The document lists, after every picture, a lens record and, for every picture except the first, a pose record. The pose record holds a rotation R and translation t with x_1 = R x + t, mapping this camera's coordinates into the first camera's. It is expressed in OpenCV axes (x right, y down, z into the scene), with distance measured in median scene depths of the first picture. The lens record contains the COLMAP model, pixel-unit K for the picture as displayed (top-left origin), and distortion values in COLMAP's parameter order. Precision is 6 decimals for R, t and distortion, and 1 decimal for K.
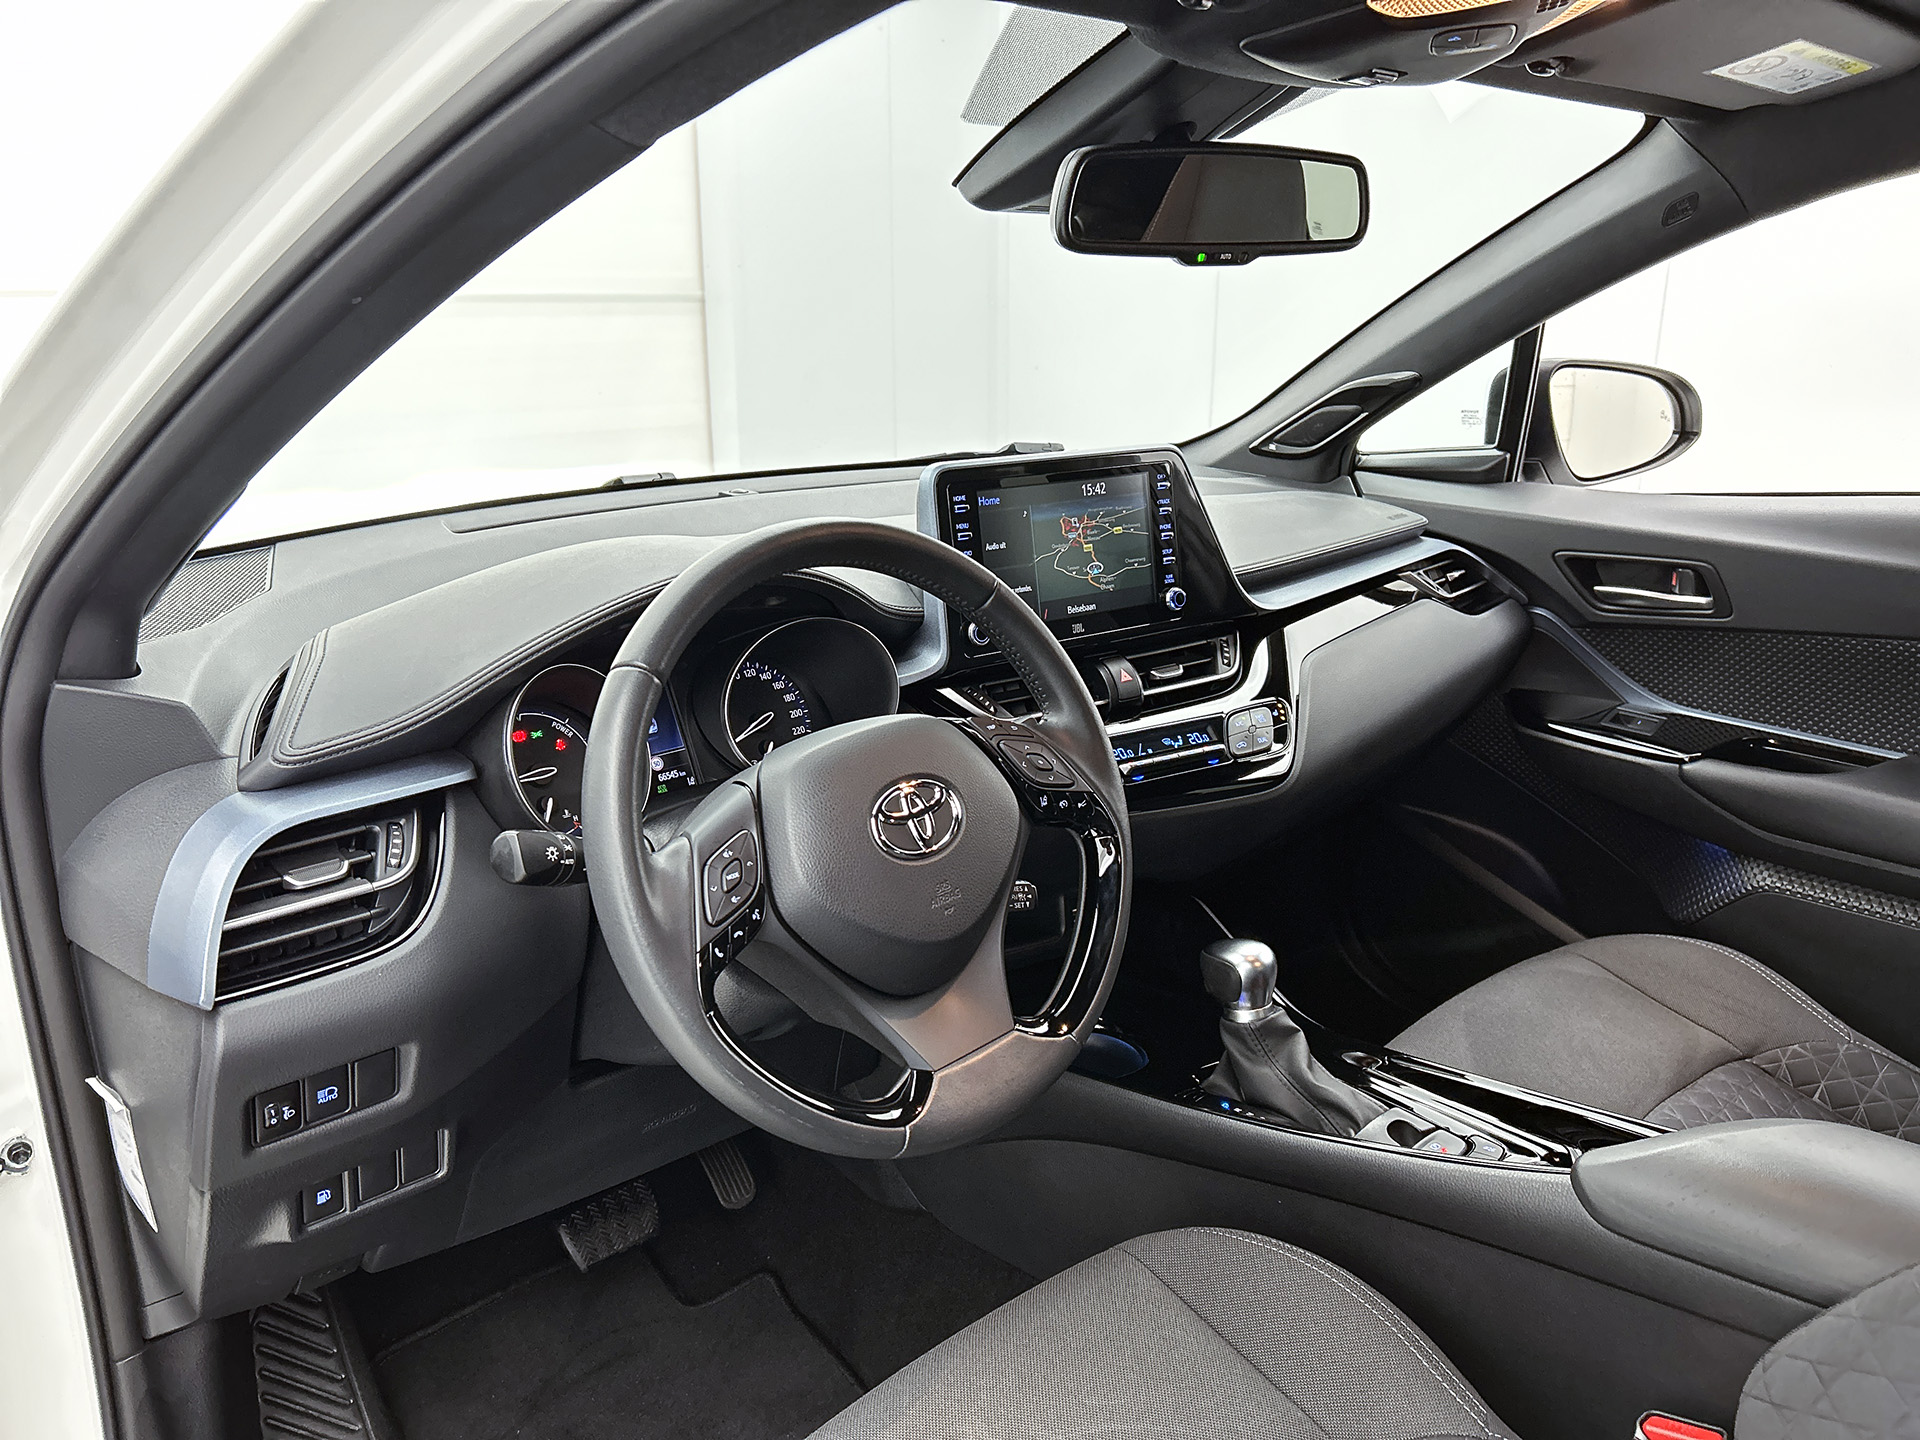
lens RADIAL K [[1411.2, 0, 955.5], [0, 1411.2, 732.5], [0, 0, 1]] dist [0.091361, -0.120219]
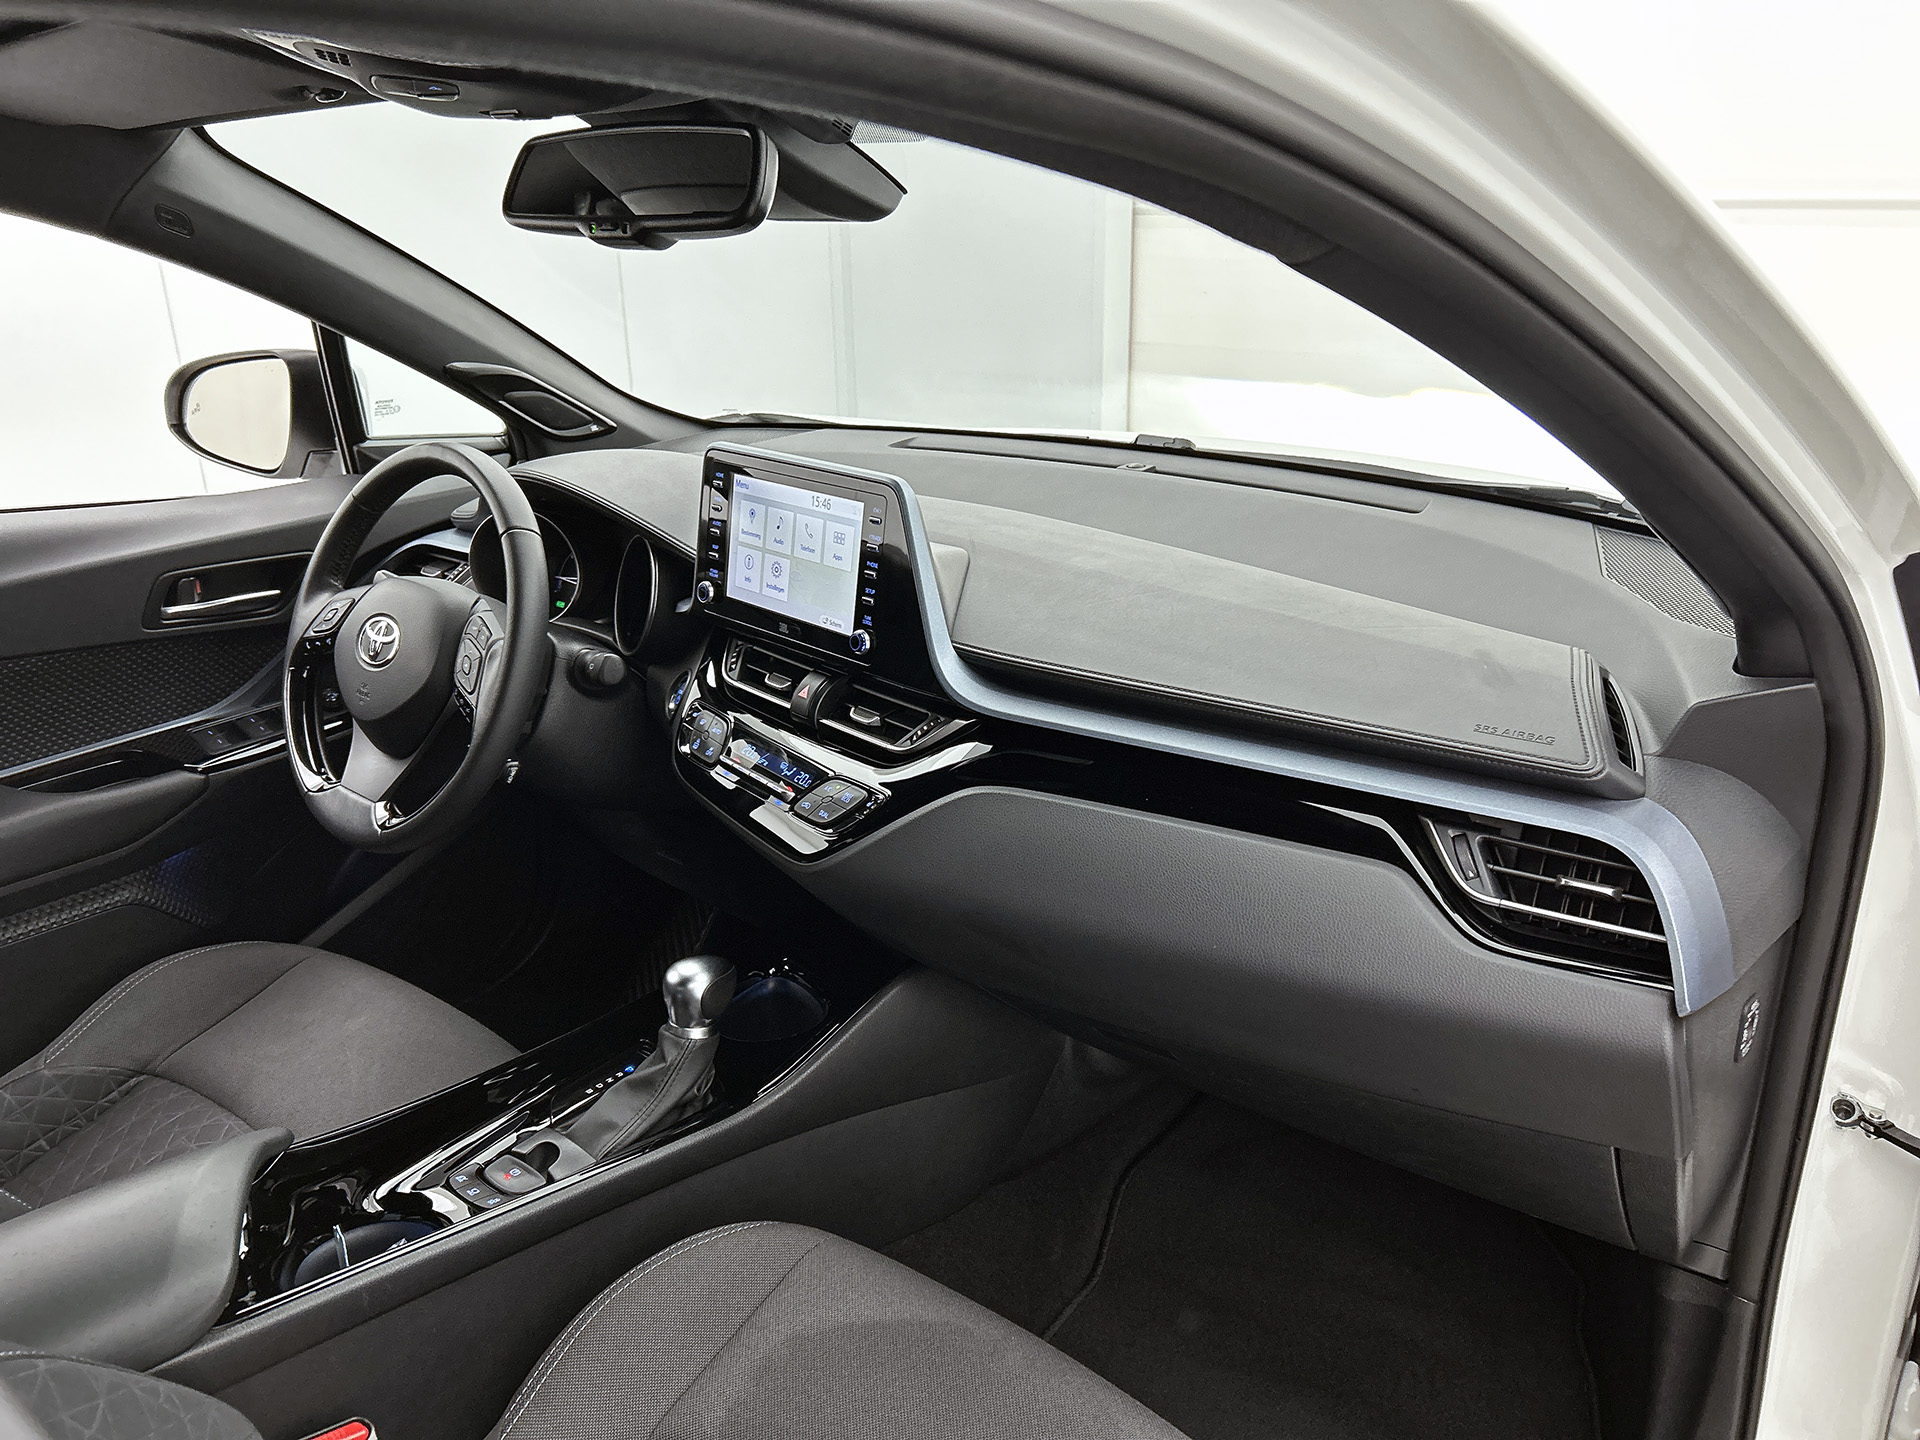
lens RADIAL K [[1444.5, 0, 960.3], [0, 1444.5, 762.9], [0, 0, 1]] dist [0.050732, -0.000856]
pose [[0.124681, 0.374931, -0.918630, 1.056309], [-0.275202, 0.902596, 0.331035, -0.352190], [0.953267, 0.211535, 0.215718, 0.870317]]
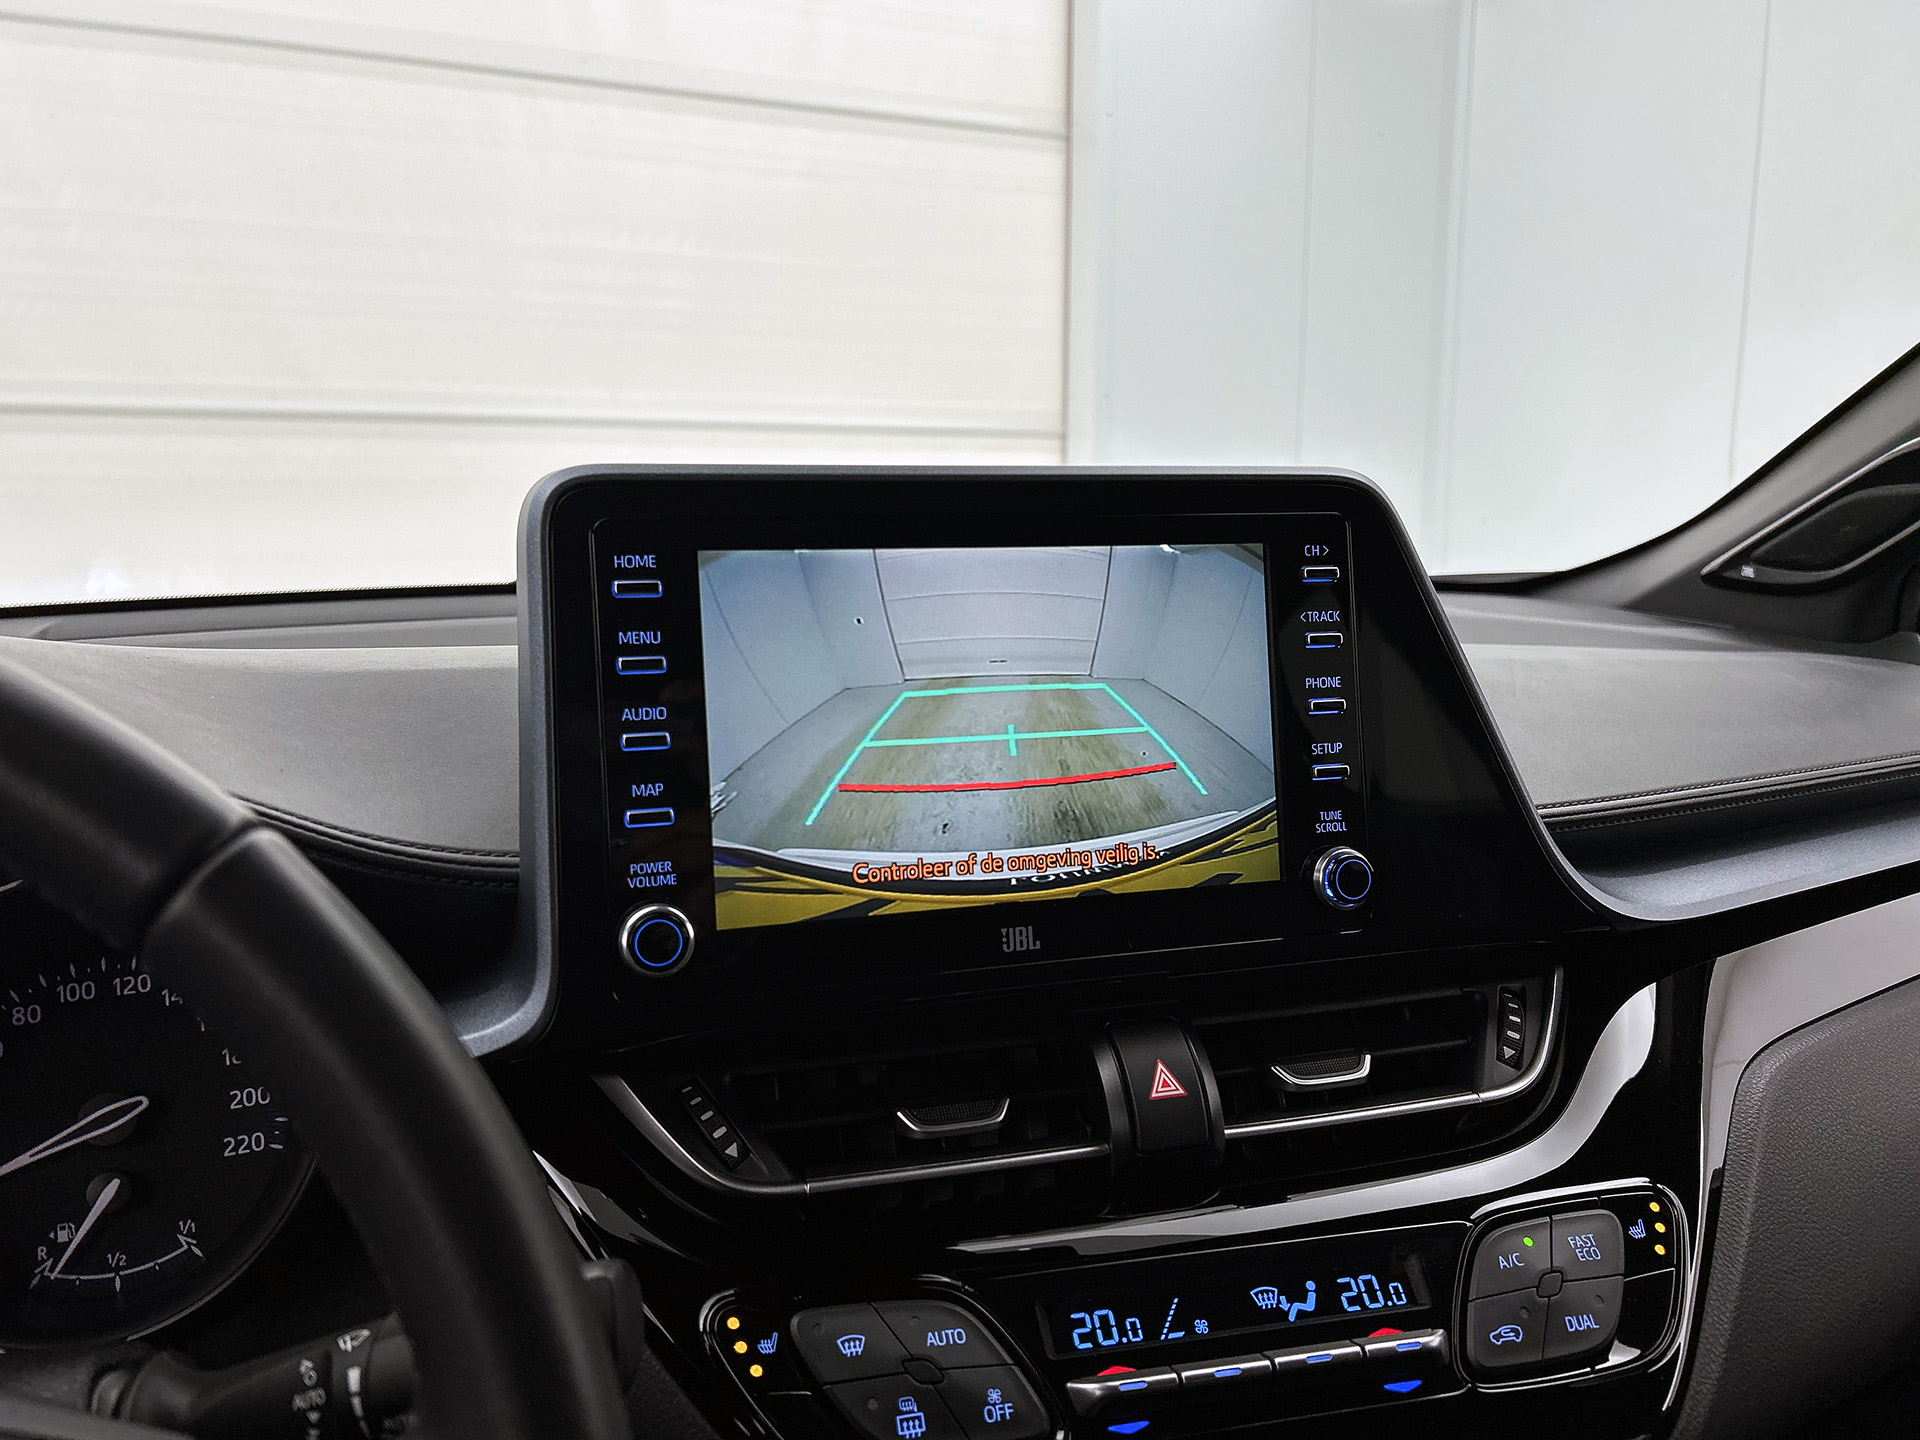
lens RADIAL K [[1475.4, 0, 971.3], [0, 1475.4, 720.8], [0, 0, 1]] dist [0.033276, -0.046872]
pose [[0.949538, 0.054740, -0.308839, 0.179015], [-0.097111, 0.987578, -0.123527, -0.077440], [0.298241, 0.147285, 0.943058, 0.600211]]
